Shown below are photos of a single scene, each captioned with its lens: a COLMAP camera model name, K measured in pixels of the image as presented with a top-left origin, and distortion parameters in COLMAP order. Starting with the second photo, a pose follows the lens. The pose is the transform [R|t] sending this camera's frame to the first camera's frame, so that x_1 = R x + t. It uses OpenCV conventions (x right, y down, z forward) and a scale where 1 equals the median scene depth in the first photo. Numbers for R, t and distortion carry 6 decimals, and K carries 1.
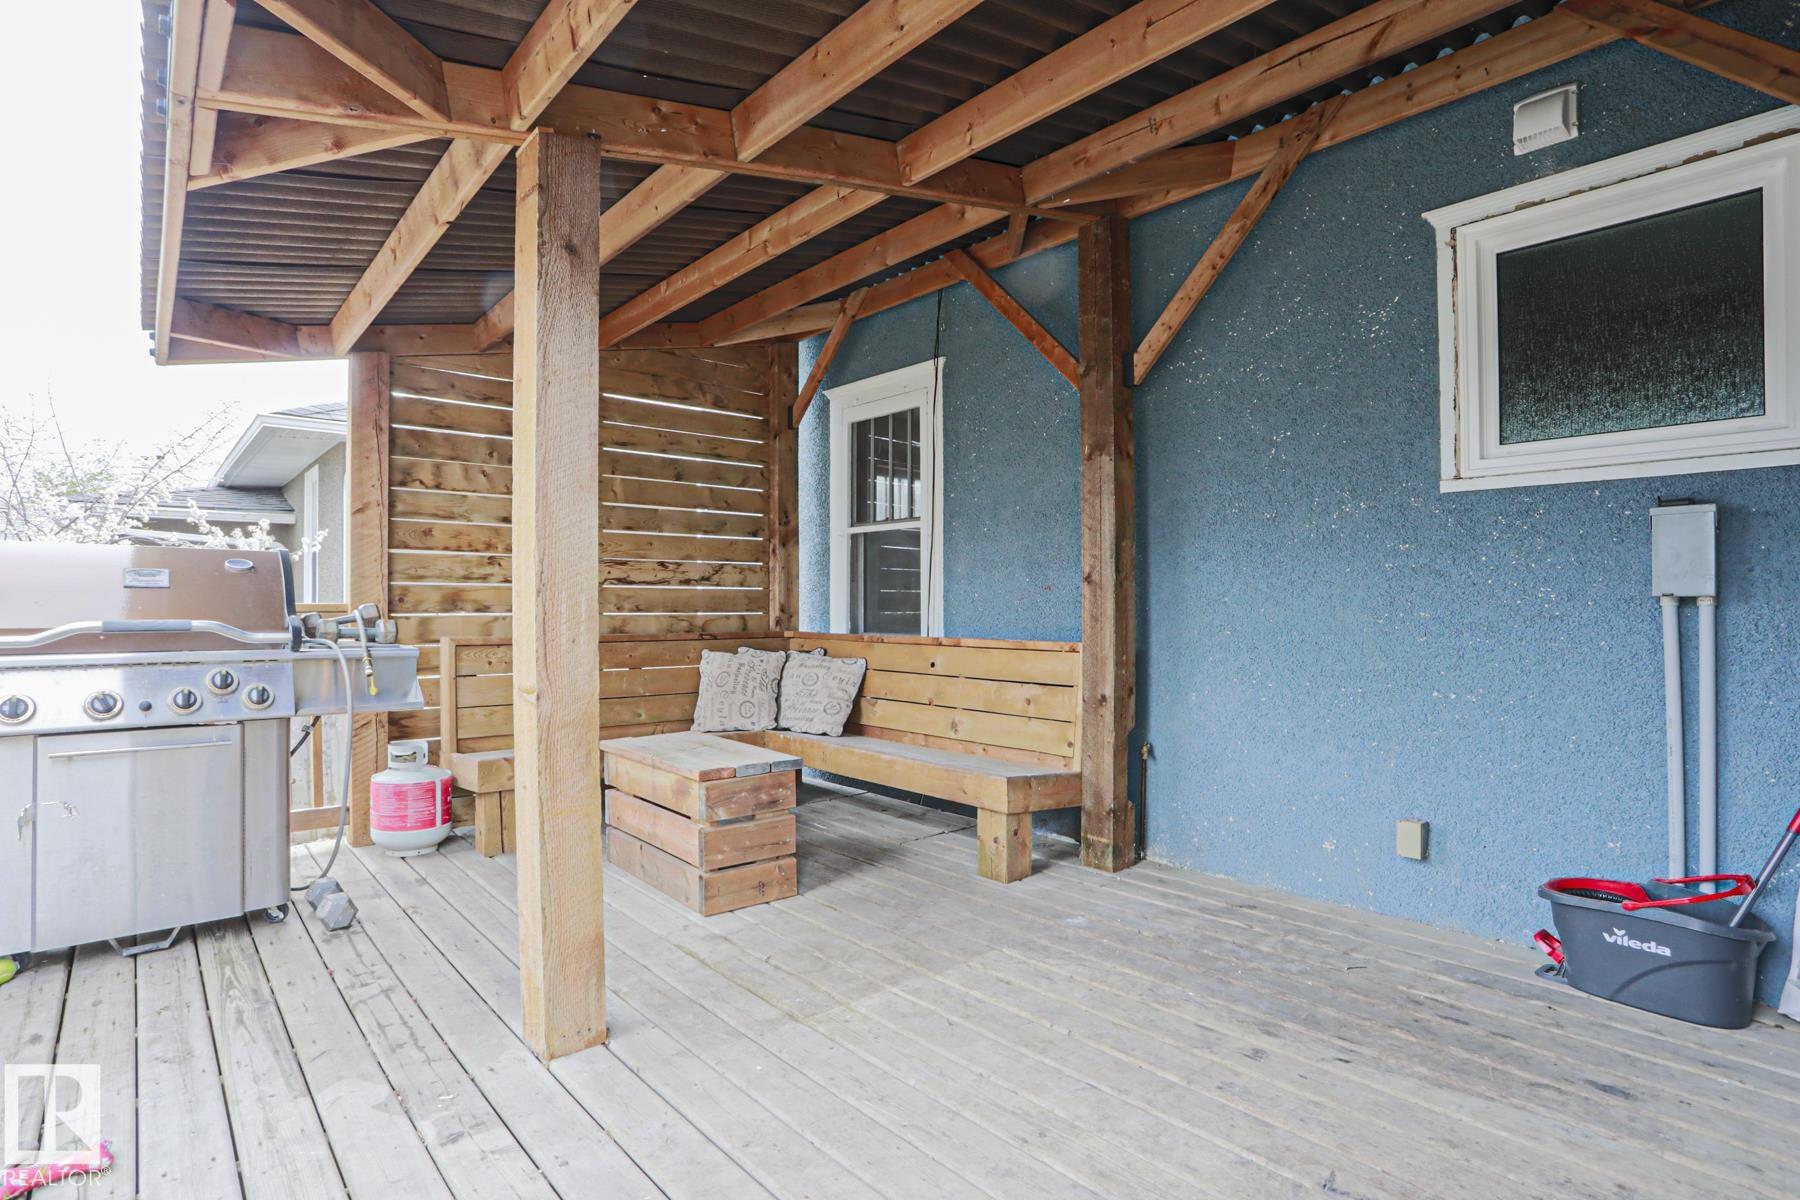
lens RADIAL K [[873.0, 0, 892.6], [0, 873.0, 597.4], [0, 0, 1]] dist [-0.067753, 0.027503]
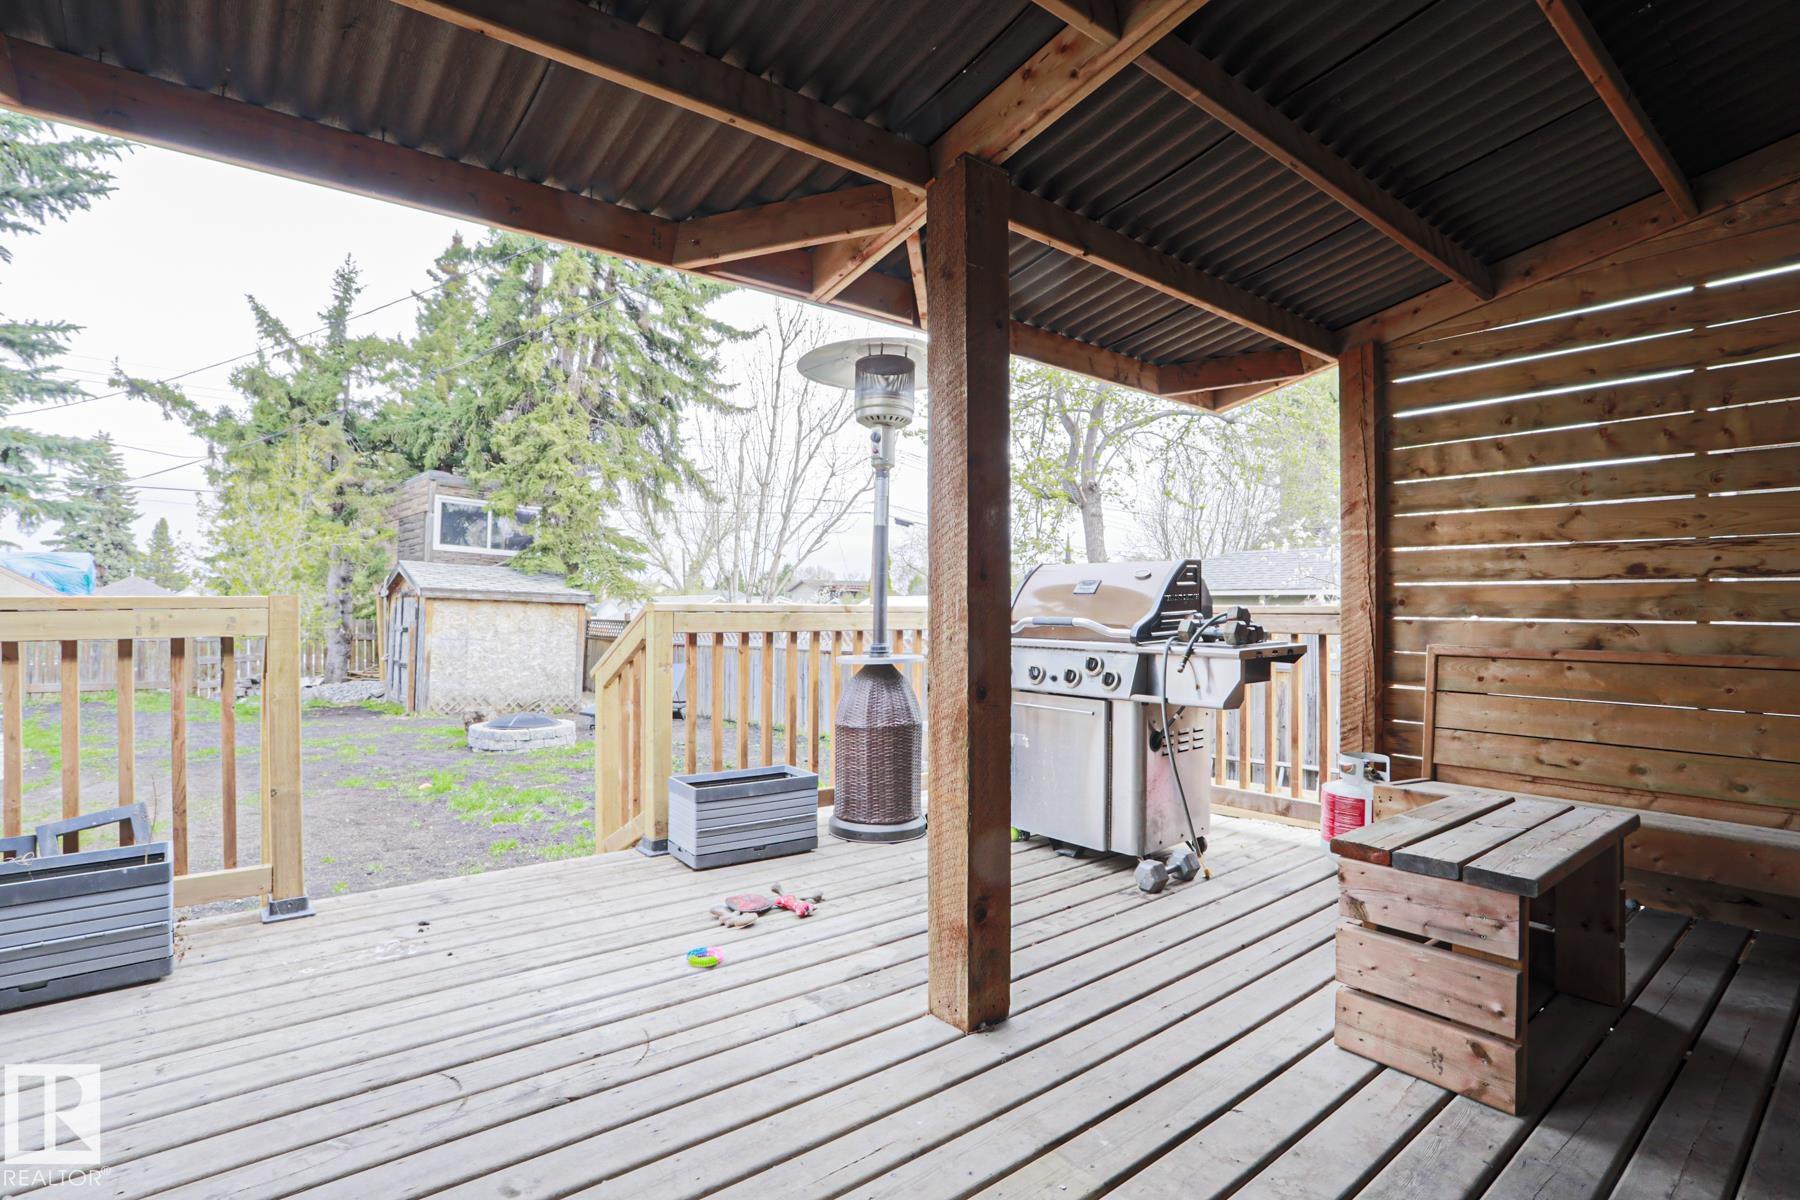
lens RADIAL K [[873.0, 0, 892.6], [0, 873.0, 597.4], [0, 0, 1]] dist [-0.067753, 0.027503]
pose [[-0.003480, -0.009730, -0.999947, 0.339266], [0.001297, 0.999952, -0.009734, 0.005853], [0.999993, -0.001331, -0.003467, 0.443103]]
